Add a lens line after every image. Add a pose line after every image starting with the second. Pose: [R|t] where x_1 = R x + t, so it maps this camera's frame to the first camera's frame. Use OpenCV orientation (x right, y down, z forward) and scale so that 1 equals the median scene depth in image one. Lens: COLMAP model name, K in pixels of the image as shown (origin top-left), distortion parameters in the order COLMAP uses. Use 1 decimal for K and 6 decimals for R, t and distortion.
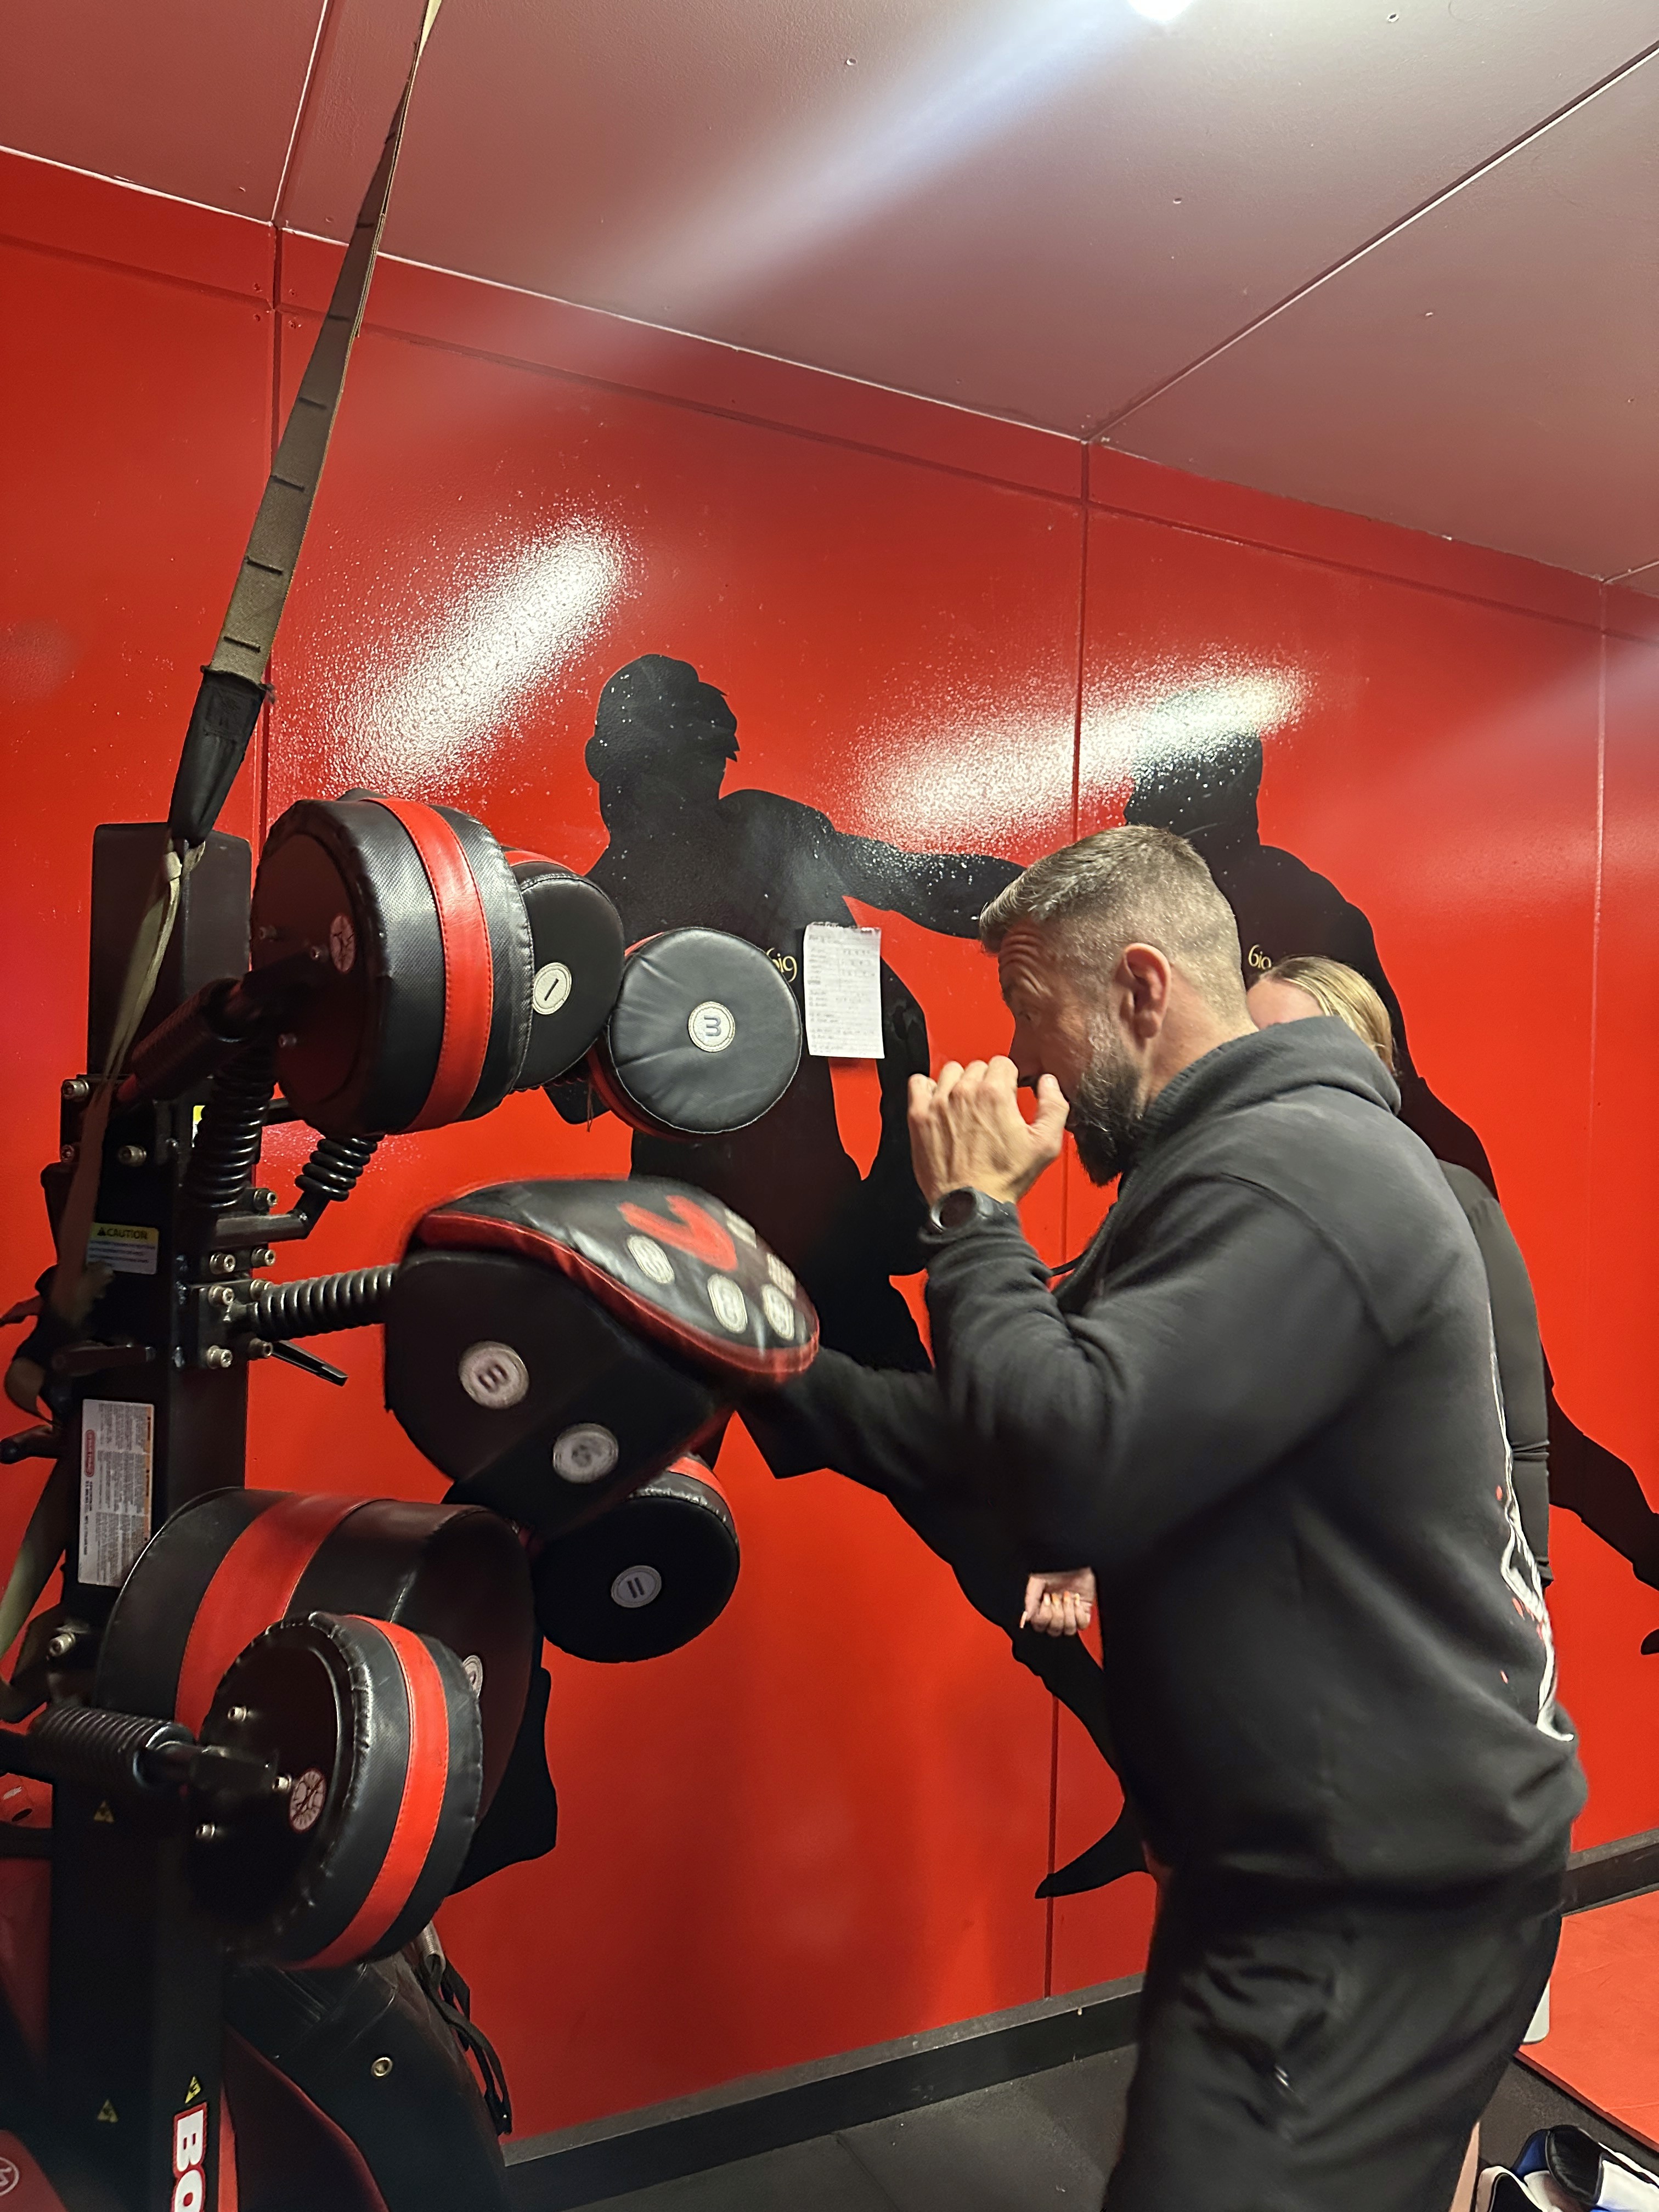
lens RADIAL K [[1562.6, 0, 829.5], [0, 1562.6, 1106.0], [0, 0, 1]] dist [0.167280, -0.000760]
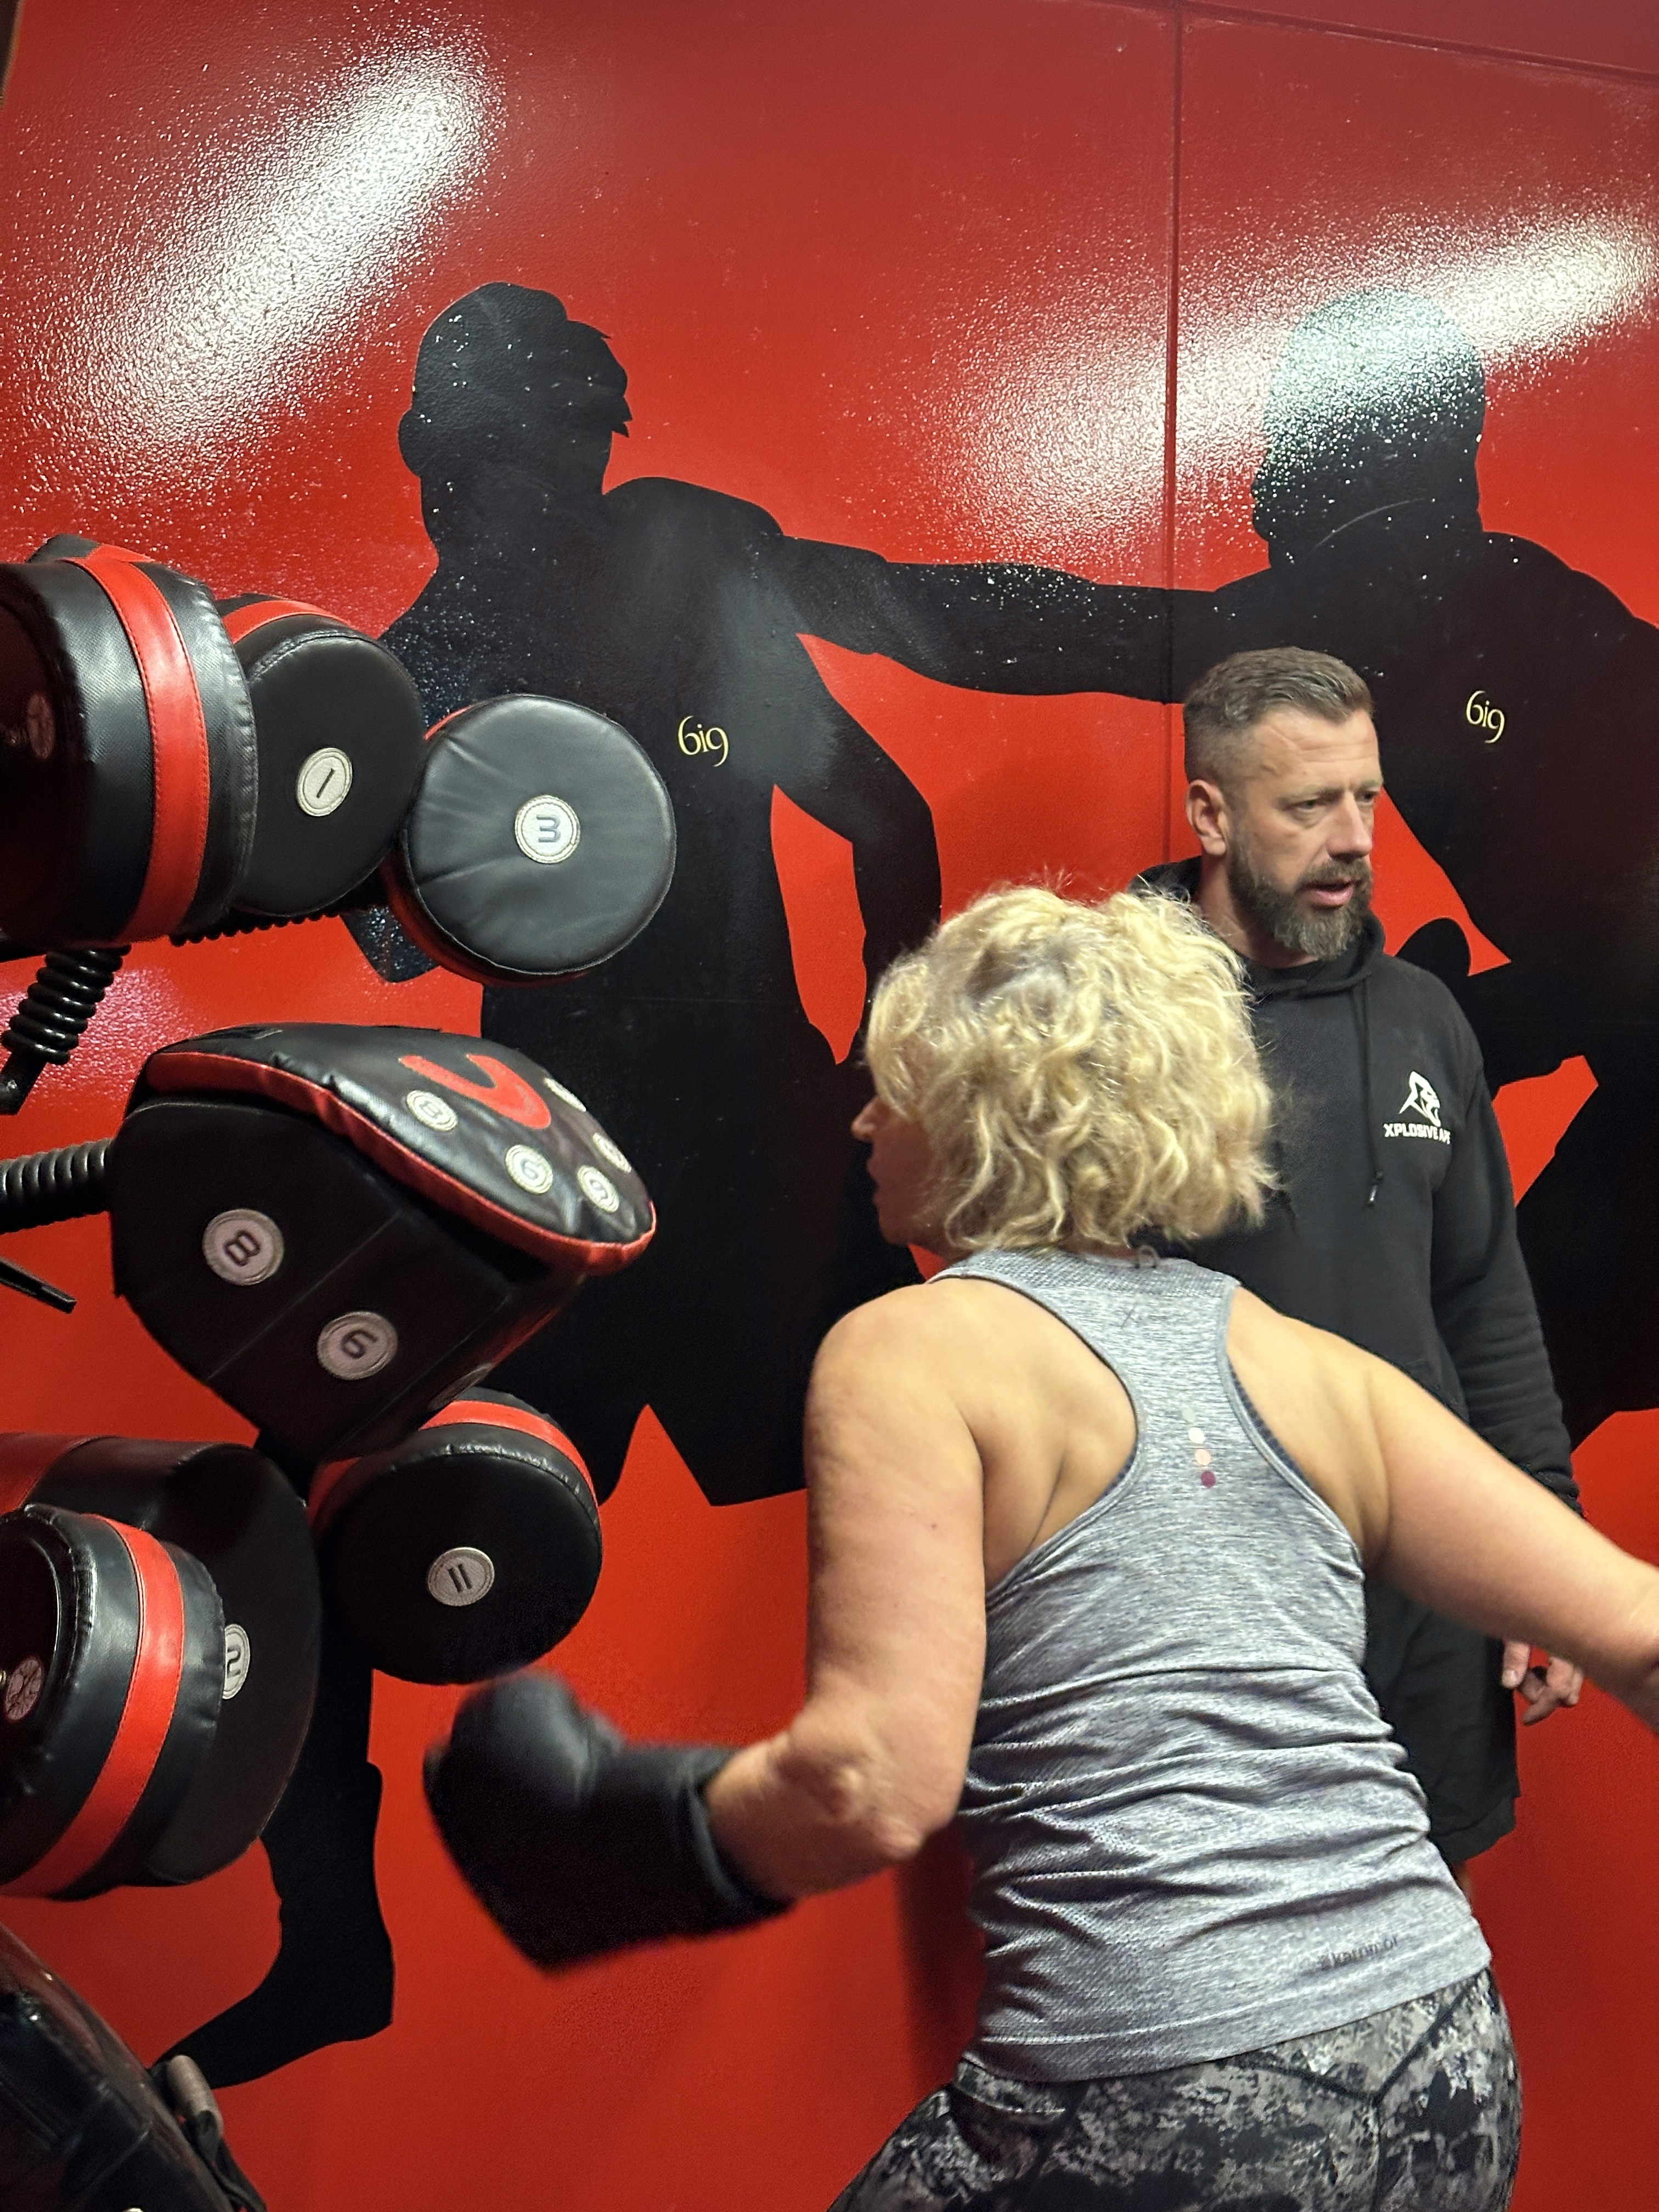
lens RADIAL K [[3136.1, 0, 829.5], [0, 3136.1, 1106.0], [0, 0, 1]] dist [0.230409, -0.062264]
pose [[0.997563, -0.016623, -0.067764, 0.156368], [0.018251, 0.999558, 0.023465, 0.047610], [0.067344, -0.024645, 0.997425, -0.471863]]
